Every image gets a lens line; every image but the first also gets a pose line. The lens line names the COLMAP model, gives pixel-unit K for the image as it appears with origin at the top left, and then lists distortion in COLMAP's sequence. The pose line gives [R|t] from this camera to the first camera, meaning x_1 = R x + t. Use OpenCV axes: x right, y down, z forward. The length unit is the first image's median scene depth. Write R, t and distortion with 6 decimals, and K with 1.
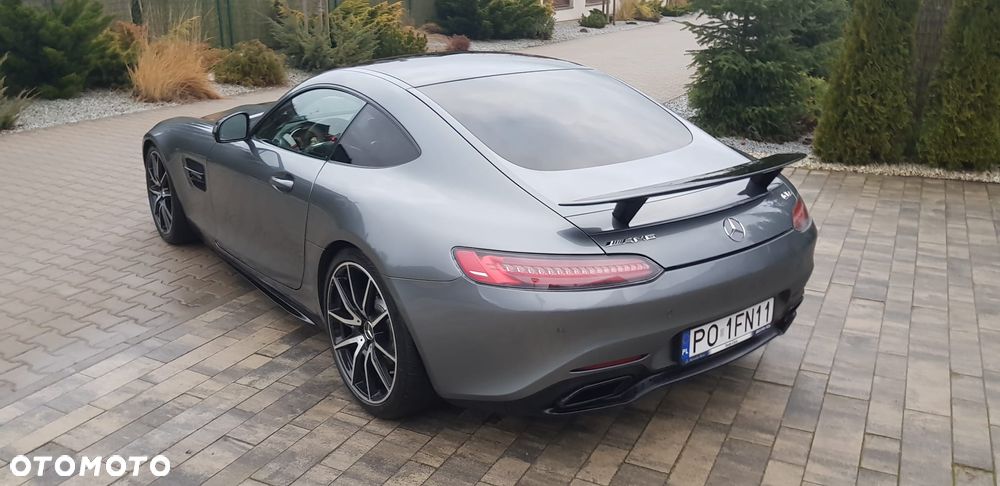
lens RADIAL K [[753.8, 0, 500.0], [0, 753.8, 243.0], [0, 0, 1]] dist [0.082412, -0.138453]
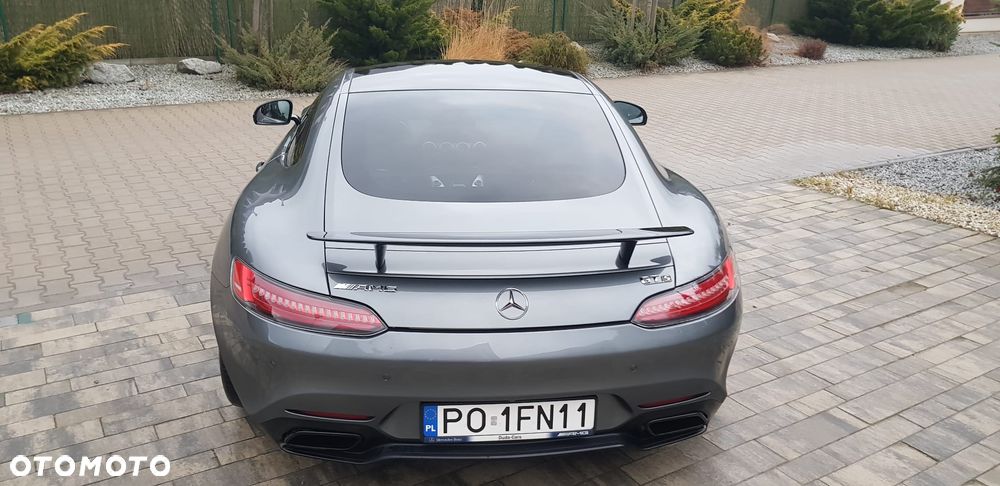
lens RADIAL K [[753.8, 0, 500.0], [0, 753.8, 243.0], [0, 0, 1]] dist [0.082412, -0.138453]
pose [[0.862436, 0.196031, -0.466665, 0.613219], [-0.191409, 0.979804, 0.057843, -0.116658], [0.468579, 0.039438, 0.882541, 0.244701]]
